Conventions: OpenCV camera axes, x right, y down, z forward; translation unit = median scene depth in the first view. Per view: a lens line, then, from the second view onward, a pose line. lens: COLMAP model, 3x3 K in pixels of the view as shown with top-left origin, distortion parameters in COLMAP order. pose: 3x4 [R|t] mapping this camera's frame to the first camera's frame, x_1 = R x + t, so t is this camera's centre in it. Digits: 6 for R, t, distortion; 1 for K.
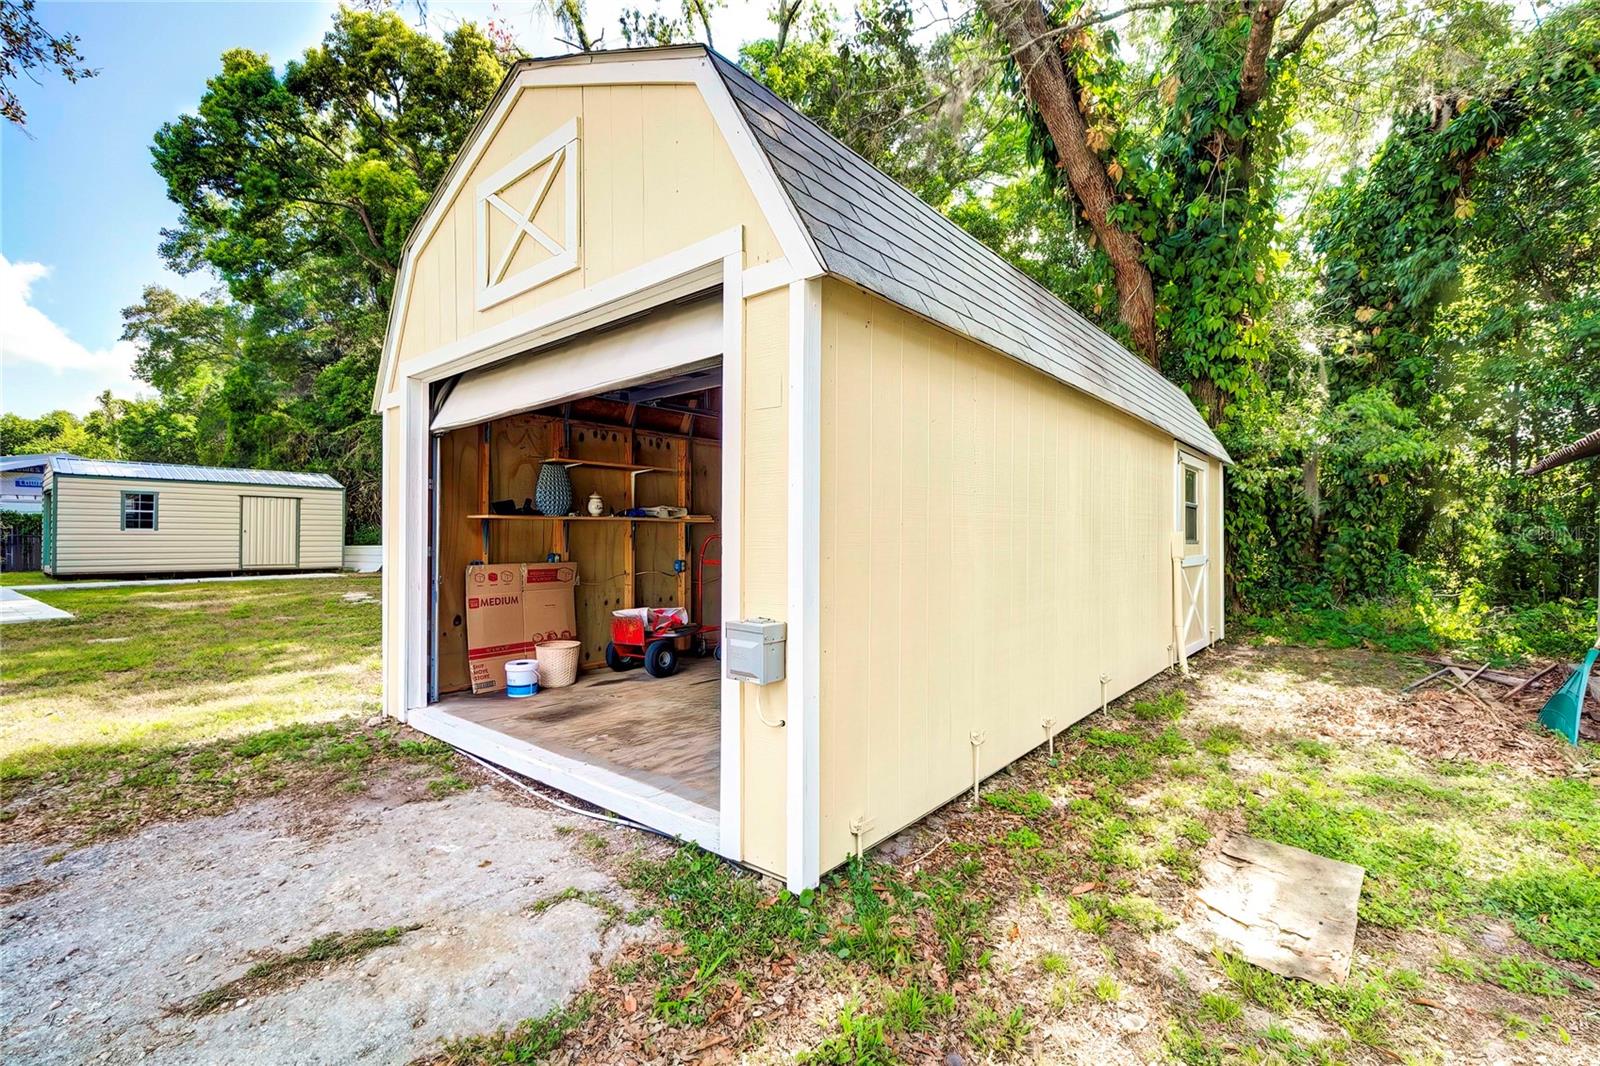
lens RADIAL K [[699.2, 0, 826.9], [0, 699.2, 535.2], [0, 0, 1]] dist [-0.009320, 0.000115]
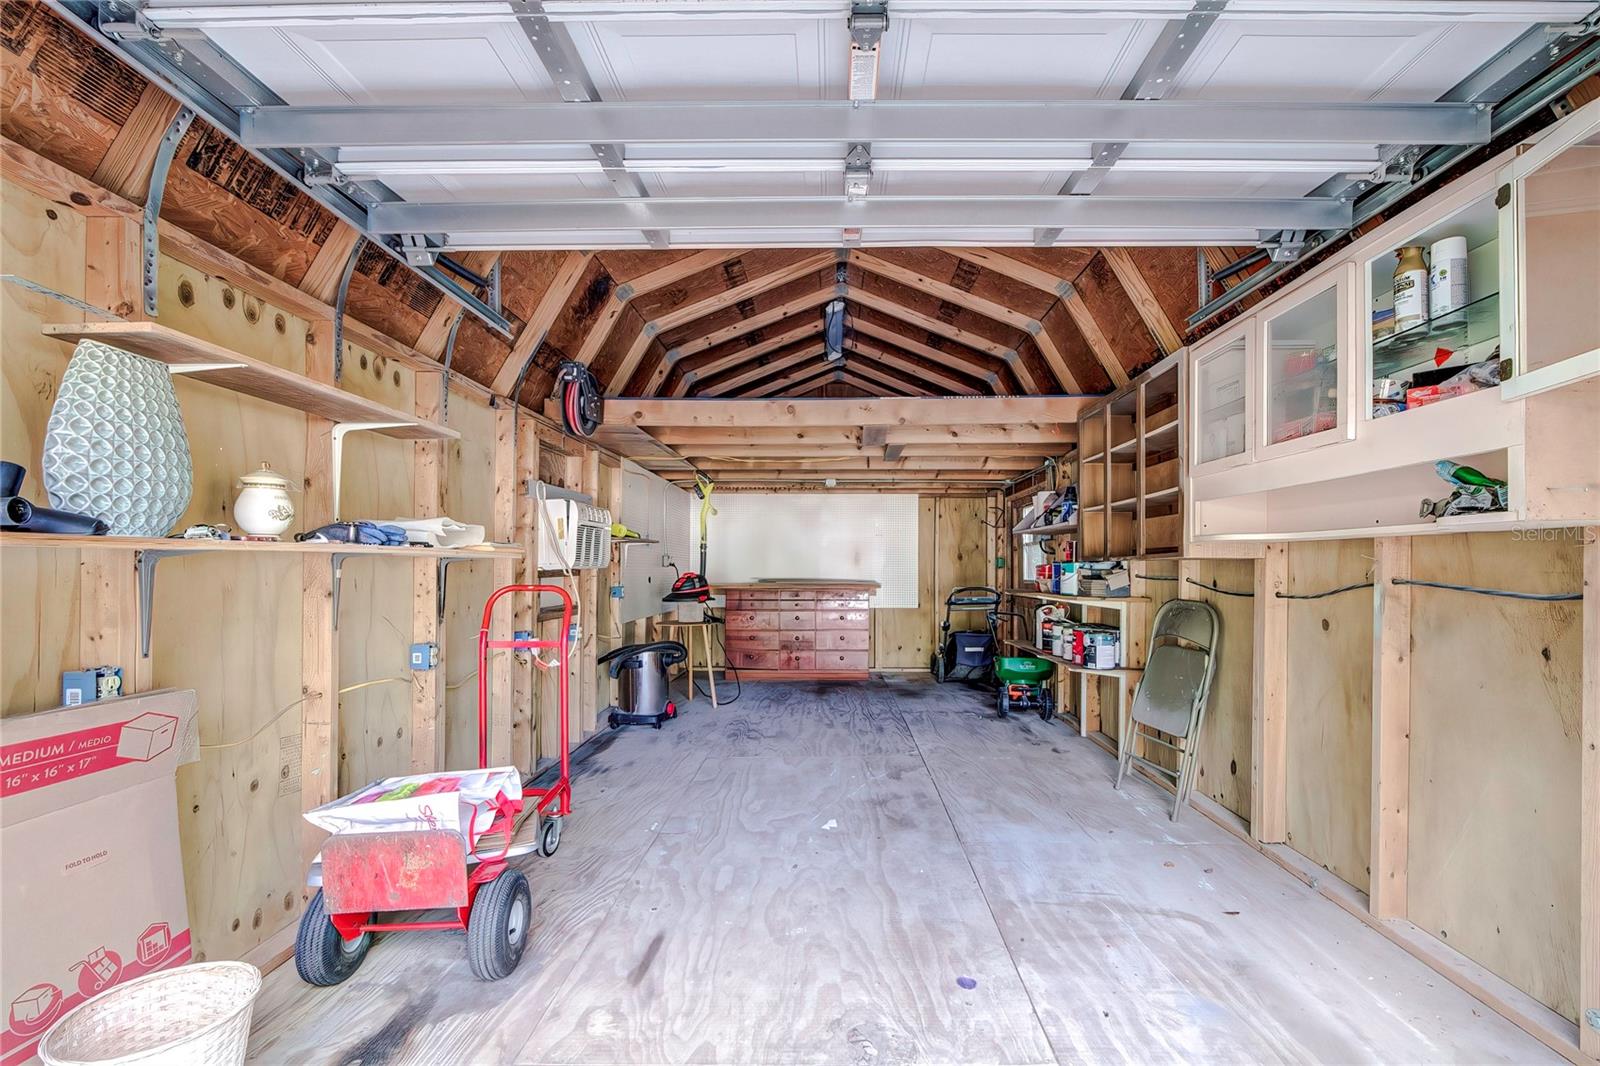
lens RADIAL K [[687.2, 0, 807.2], [0, 687.2, 565.2], [0, 0, 1]] dist [0.000271, 0.000061]
pose [[0.800470, 0.007433, 0.599327, -0.274147], [-0.009056, 0.999959, -0.000306, -0.015176], [-0.599304, -0.005183, 0.800504, 0.503773]]
